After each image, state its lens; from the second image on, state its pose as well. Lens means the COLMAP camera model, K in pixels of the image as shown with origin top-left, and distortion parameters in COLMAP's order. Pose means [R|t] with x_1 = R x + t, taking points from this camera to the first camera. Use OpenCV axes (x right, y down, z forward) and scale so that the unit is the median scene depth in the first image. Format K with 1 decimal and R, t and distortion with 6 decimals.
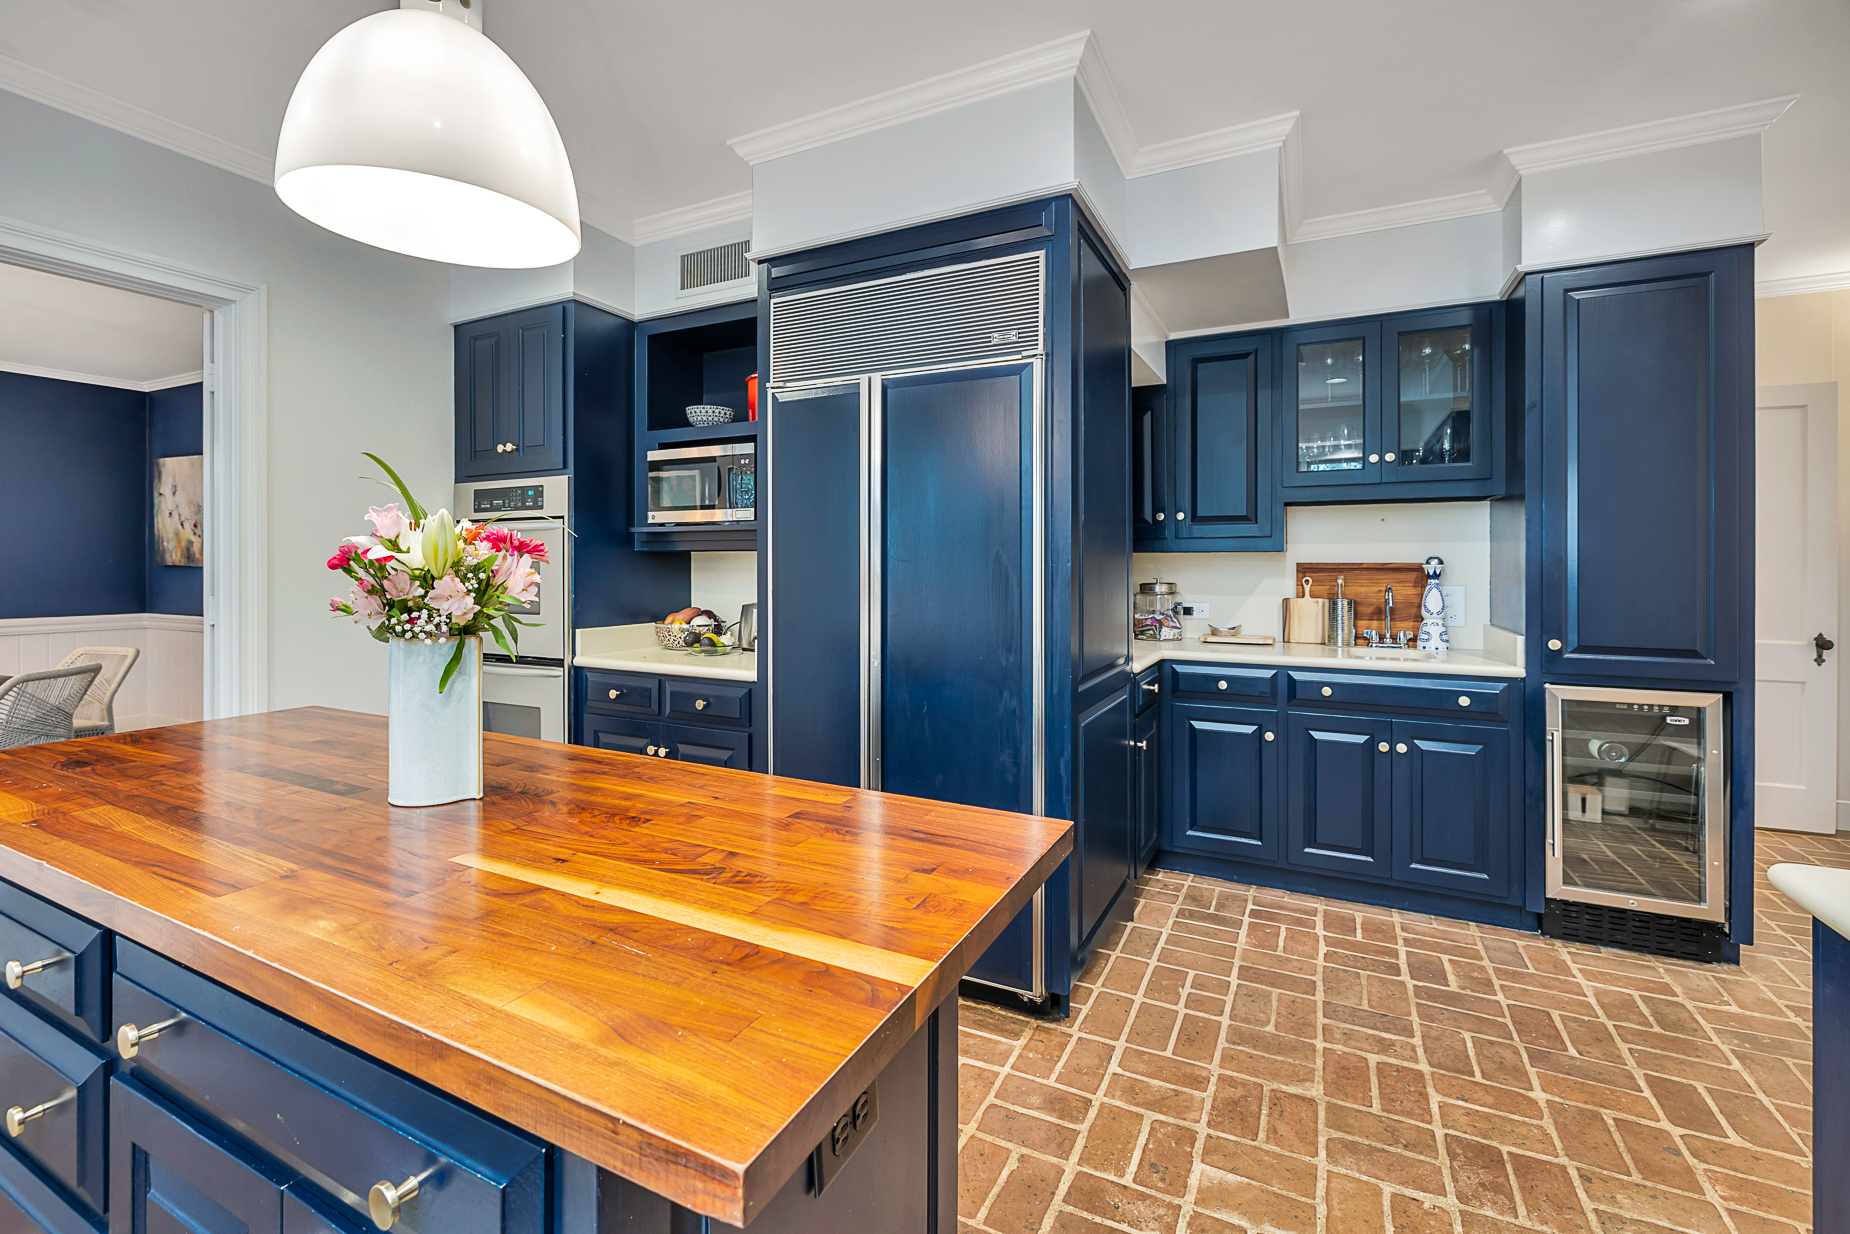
lens RADIAL K [[791.4, 0, 914.4], [0, 791.4, 575.8], [0, 0, 1]] dist [-0.000942, 0.000174]
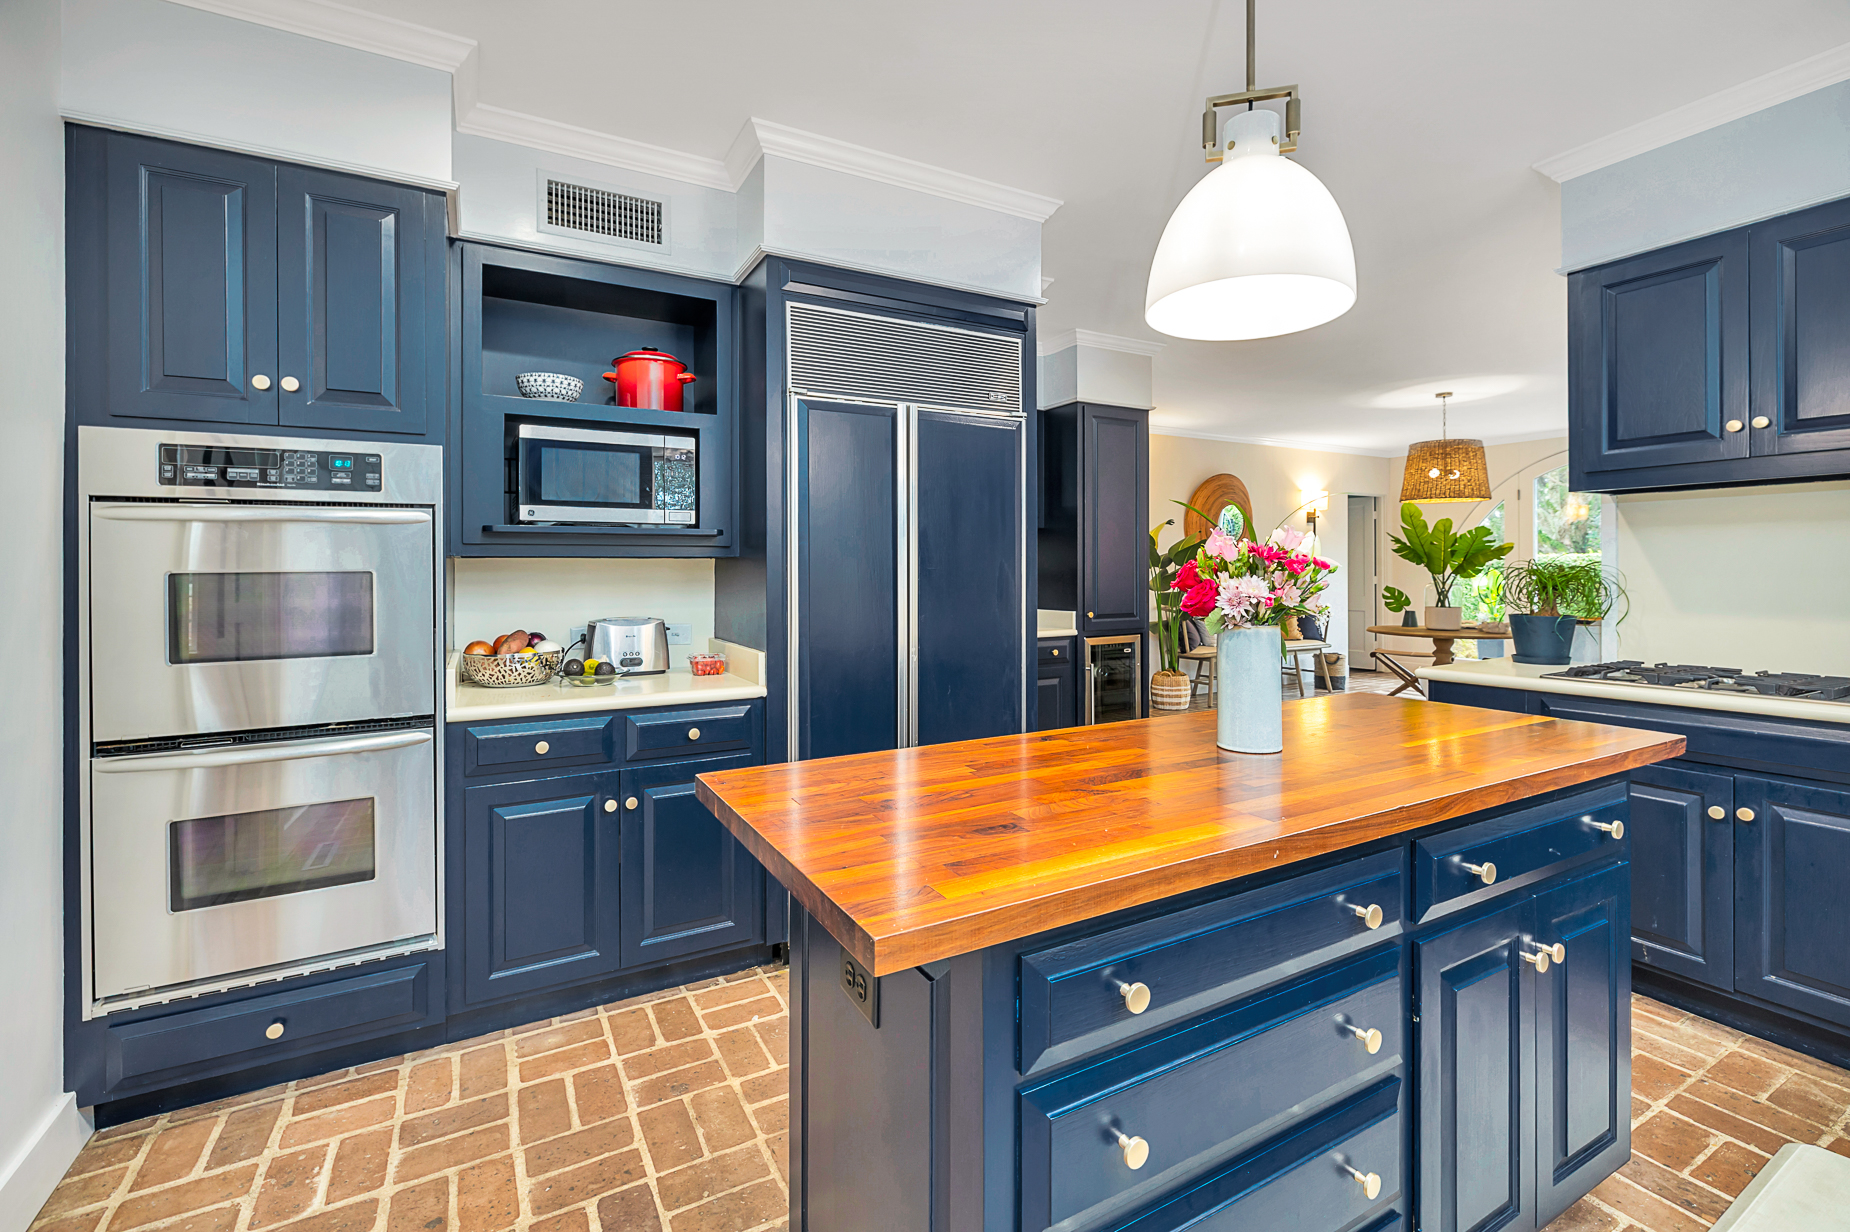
lens RADIAL K [[791.4, 0, 914.4], [0, 791.4, 574.8], [0, 0, 1]] dist [-0.000942, 0.000174]
pose [[0.576013, -0.008186, 0.817399, -0.792395], [0.019873, 0.999795, -0.003991, -0.004212], [-0.817199, 0.018544, 0.576057, 0.280203]]
